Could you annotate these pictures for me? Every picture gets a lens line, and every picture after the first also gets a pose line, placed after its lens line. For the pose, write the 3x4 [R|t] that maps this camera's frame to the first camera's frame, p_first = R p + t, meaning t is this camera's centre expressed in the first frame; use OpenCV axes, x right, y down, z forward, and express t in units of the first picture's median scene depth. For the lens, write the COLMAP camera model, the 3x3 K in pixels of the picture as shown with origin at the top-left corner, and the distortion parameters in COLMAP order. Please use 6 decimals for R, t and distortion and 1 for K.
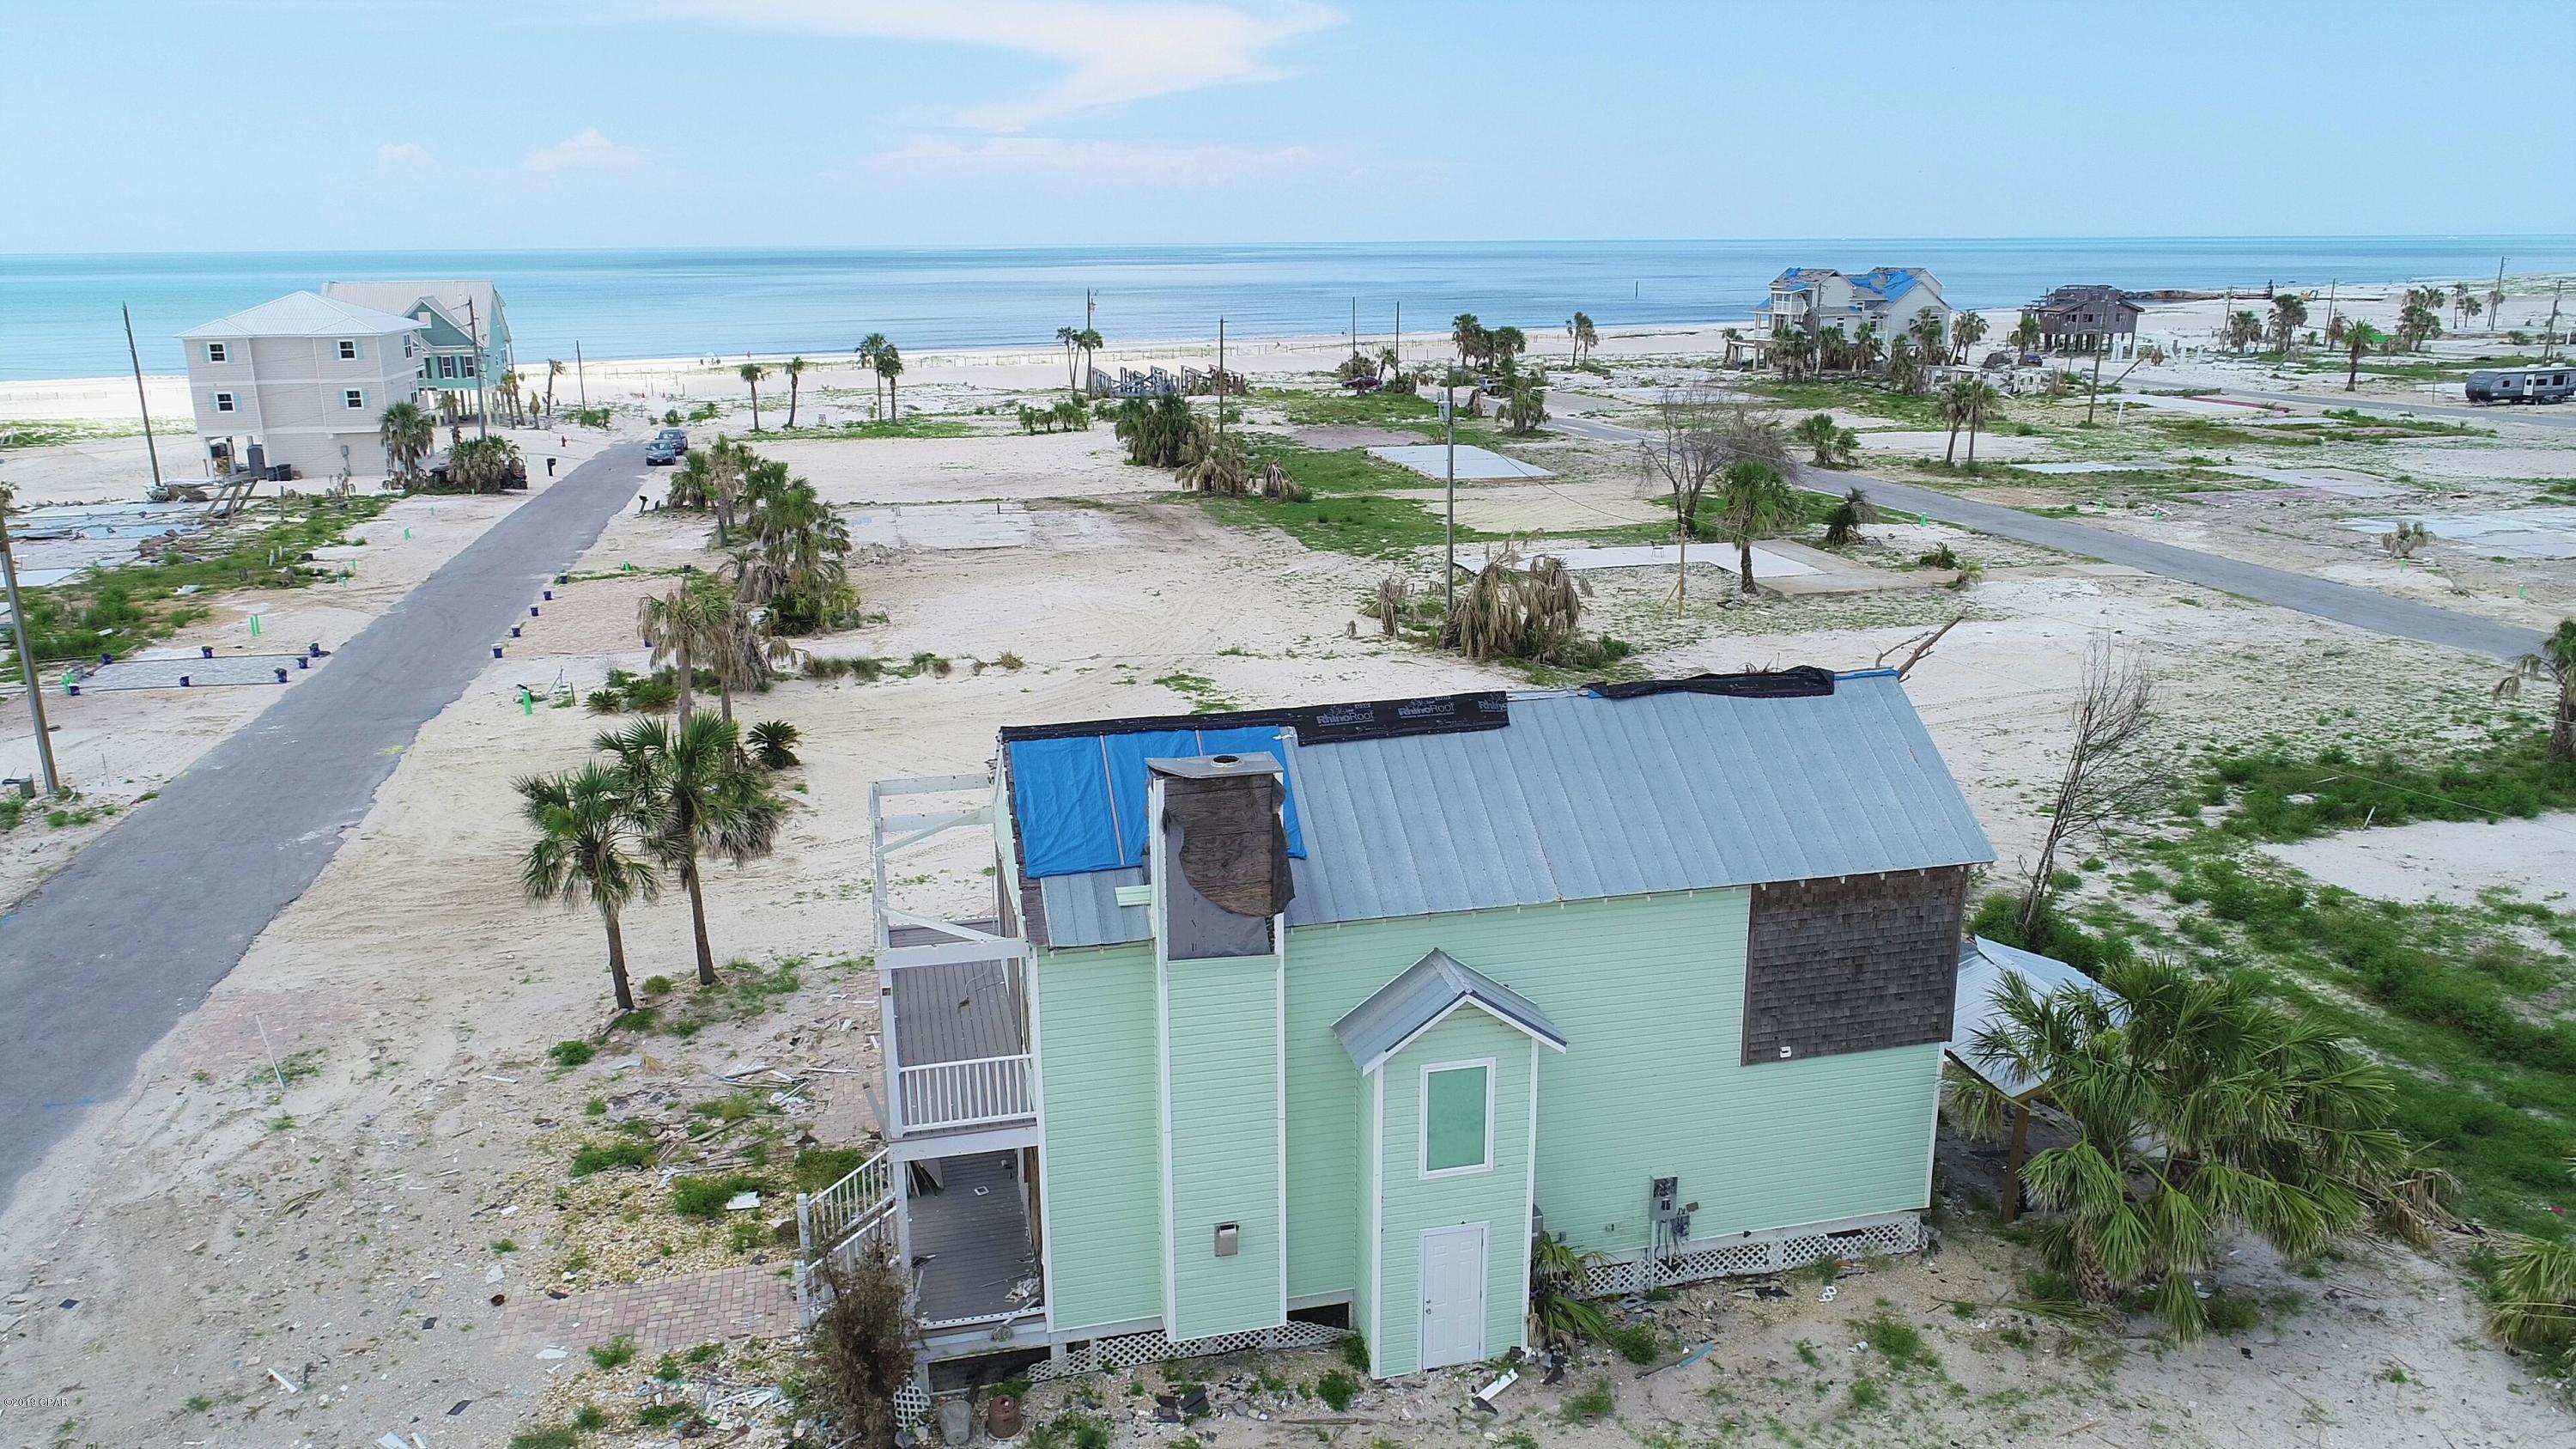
lens RADIAL K [[1793.5, 0, 1281.9], [0, 1793.5, 731.9], [0, 0, 1]] dist [0.000179, -0.003936]
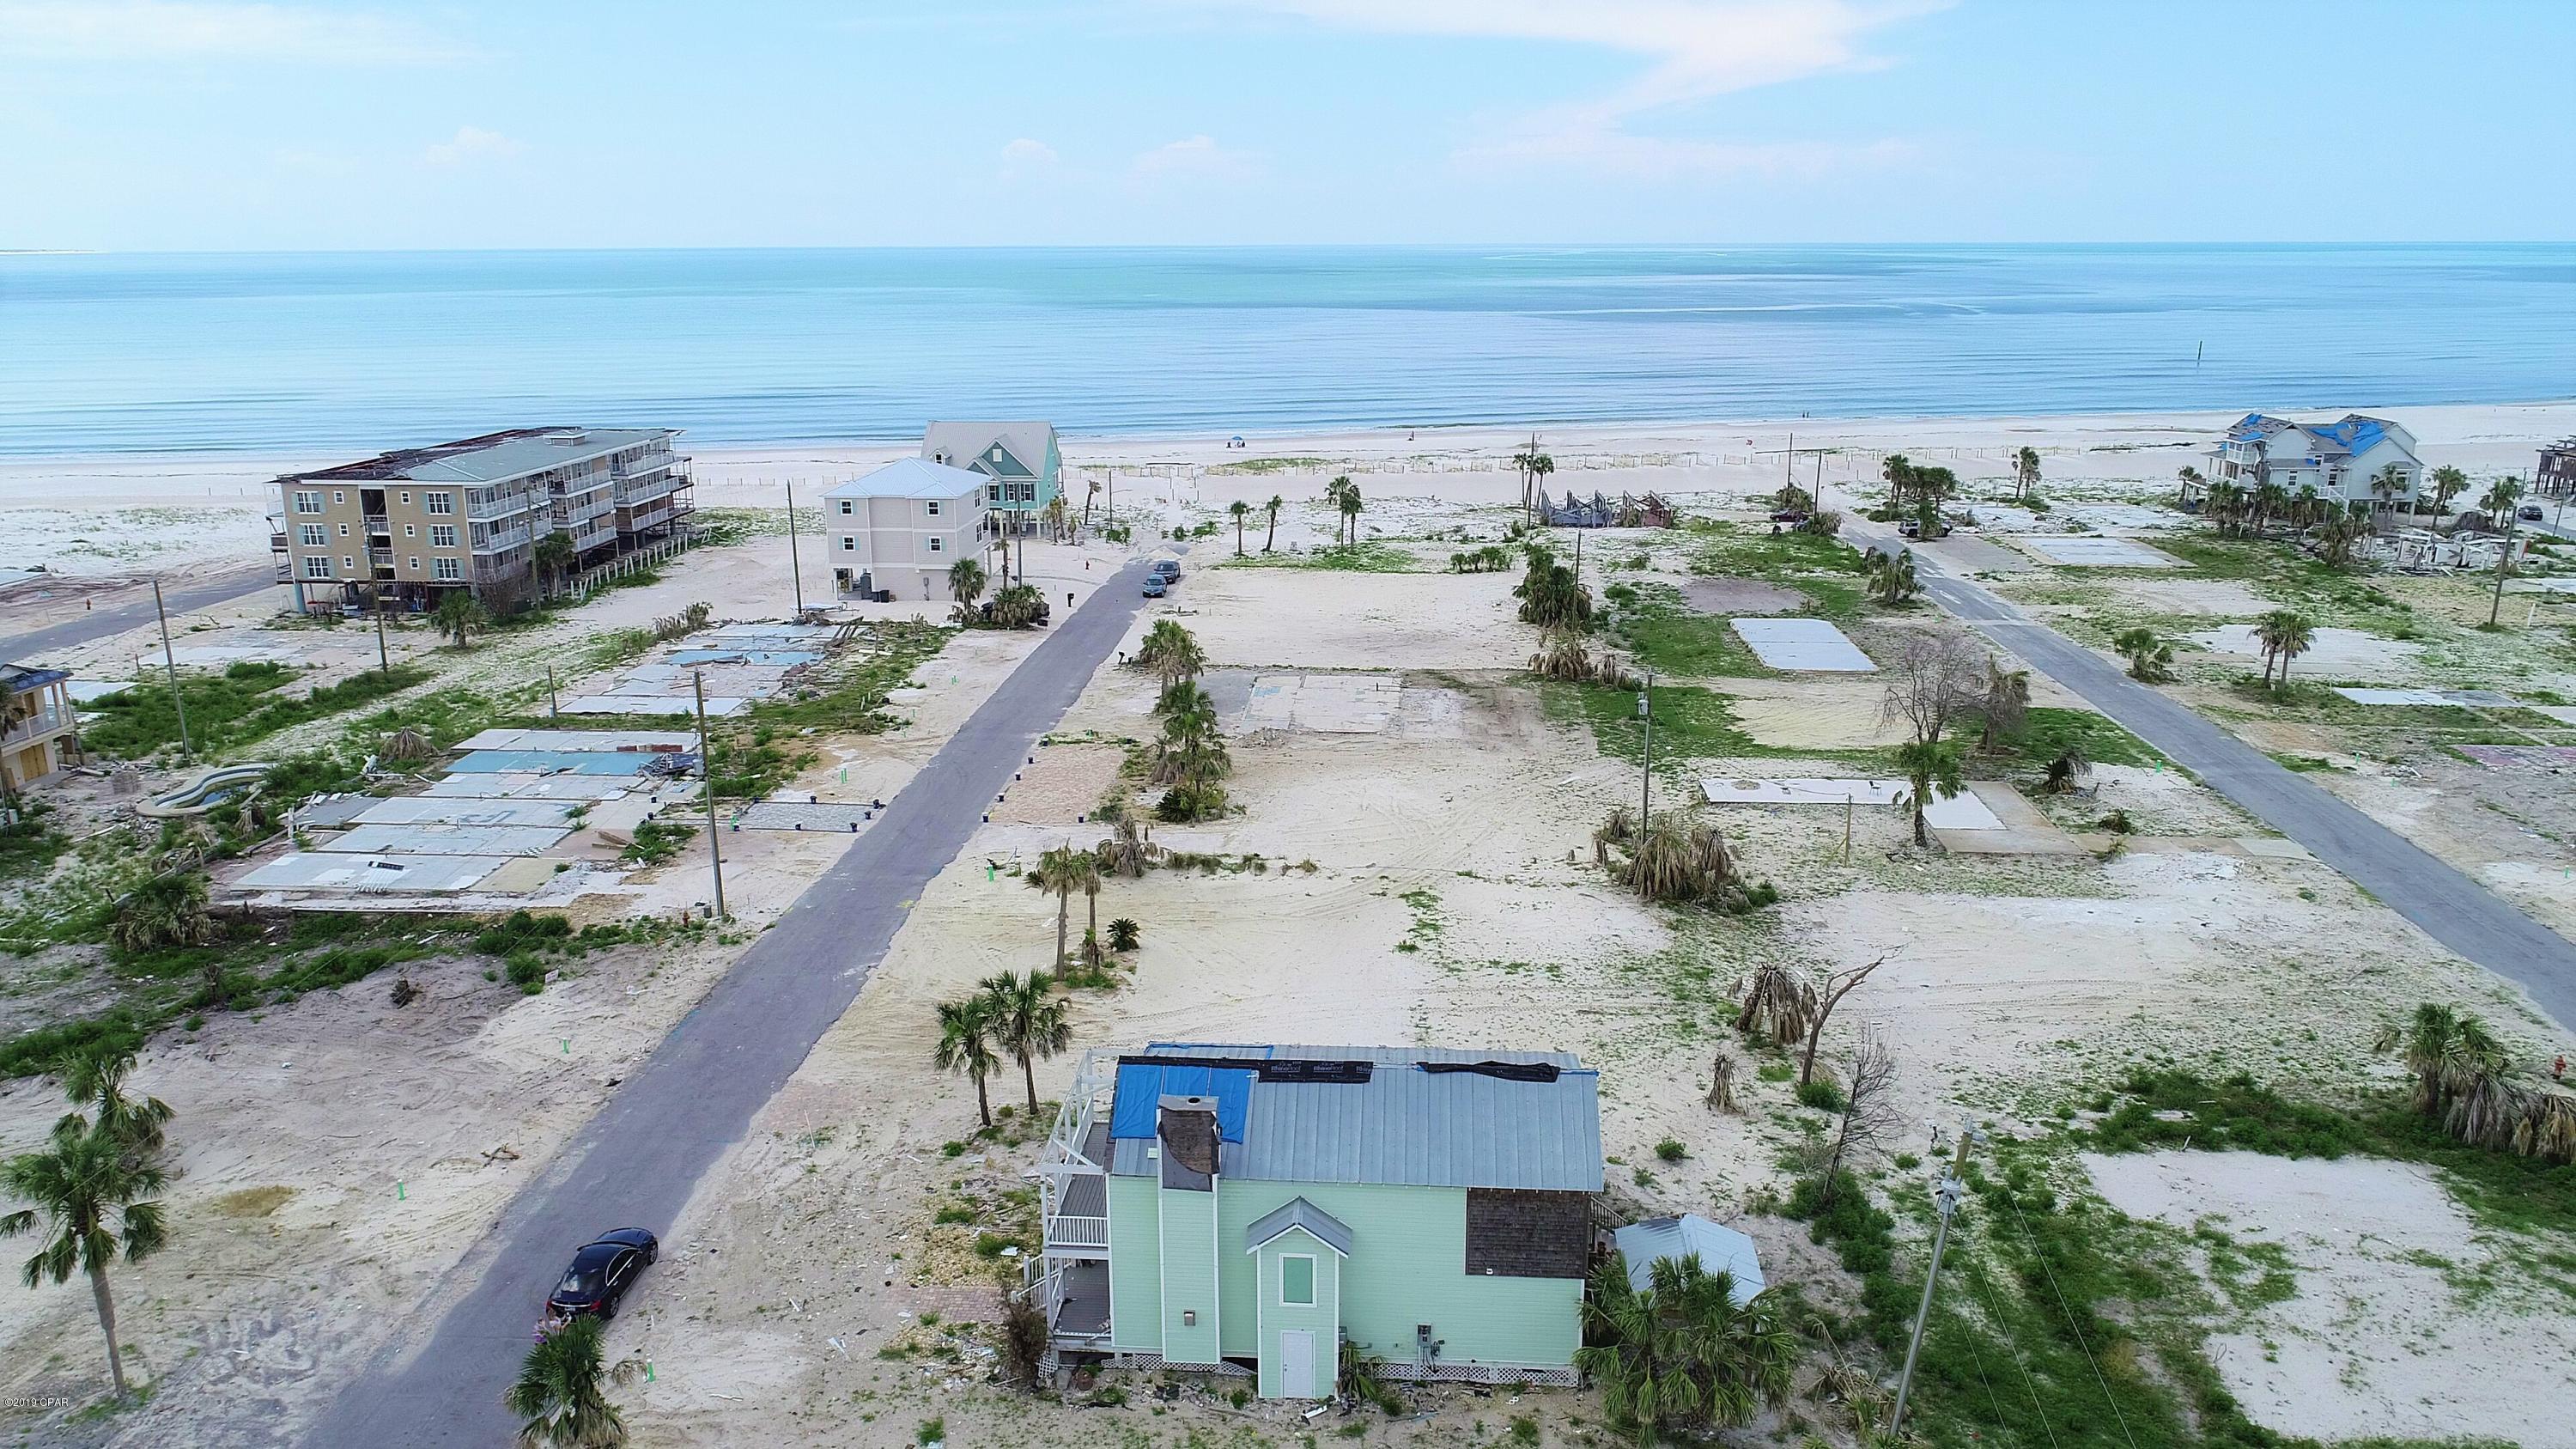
lens RADIAL K [[1793.5, 0, 1281.9], [0, 1793.5, 731.9], [0, 0, 1]] dist [0.000179, -0.003936]
pose [[0.953723, 0.083100, -0.288977, 0.374389], [-0.082762, 0.996479, 0.013413, -0.264885], [0.289074, 0.011124, 0.957242, -0.598010]]
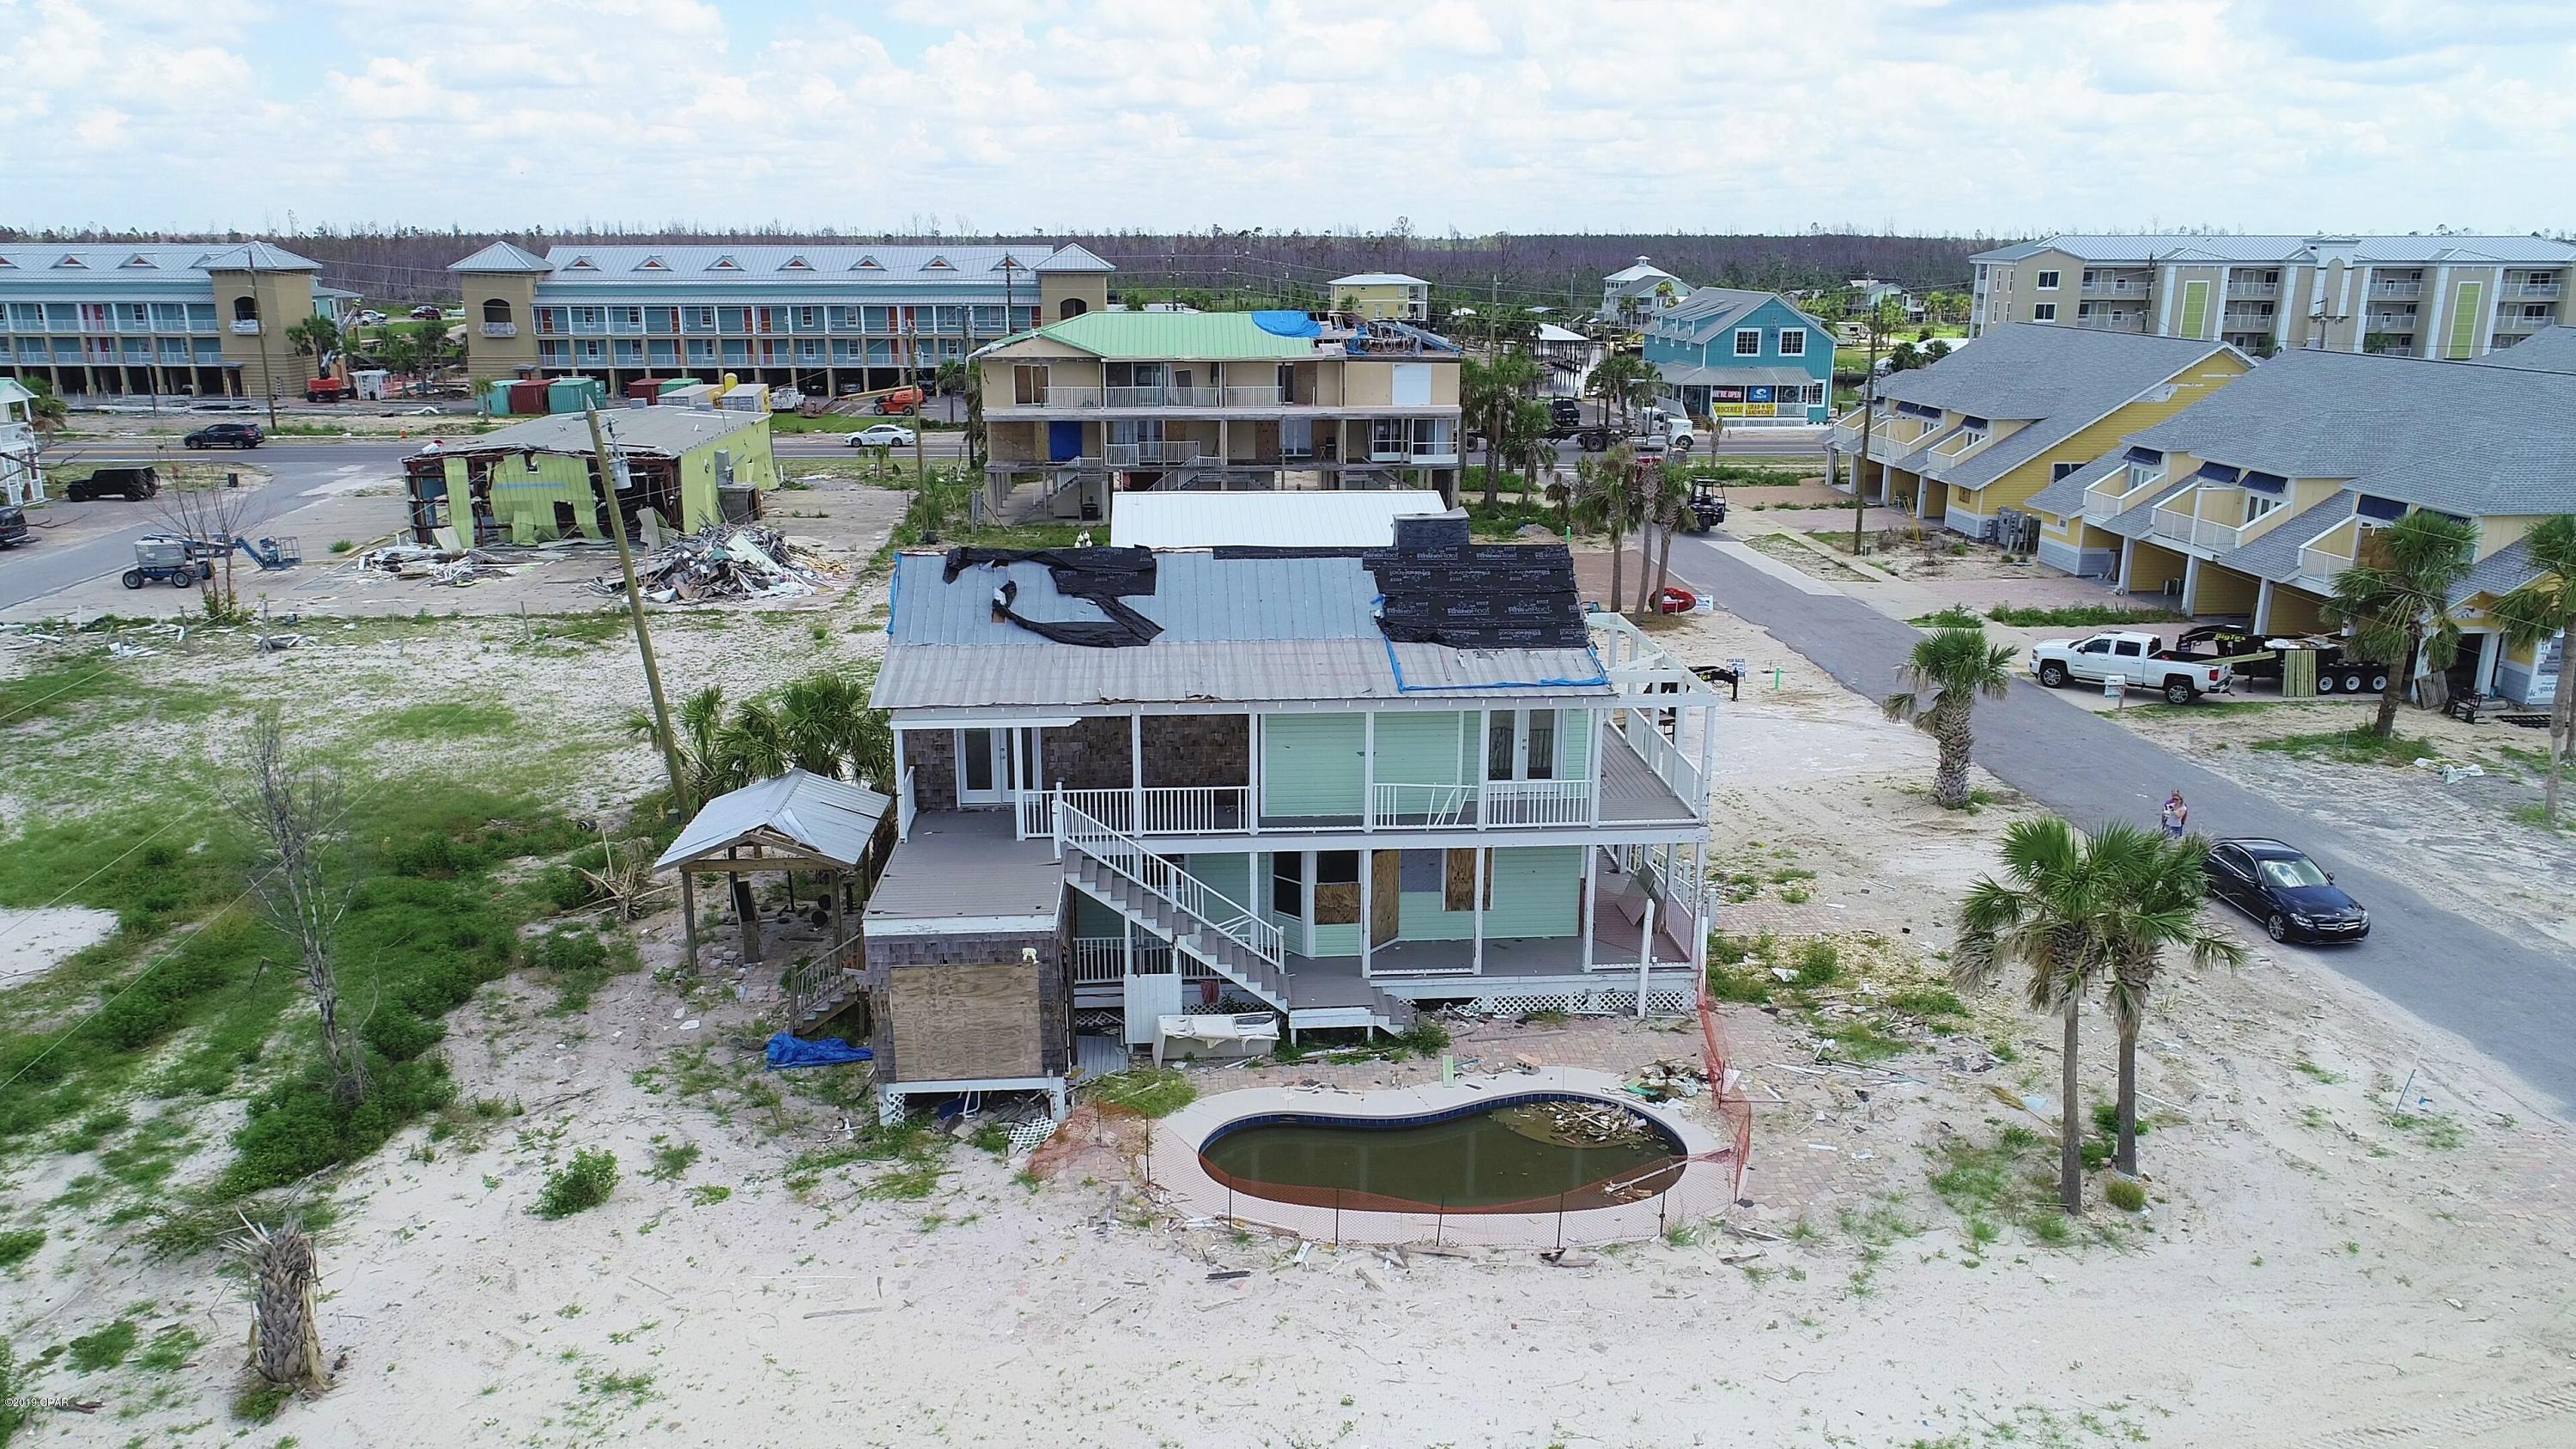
lens RADIAL K [[1793.5, 0, 1281.9], [0, 1793.5, 731.9], [0, 0, 1]] dist [0.000179, -0.003936]
pose [[-0.986846, -0.036610, 0.157463, -0.102165], [0.049180, 0.859872, 0.508135, -0.400012], [-0.154001, 0.509195, -0.846761, 1.489372]]
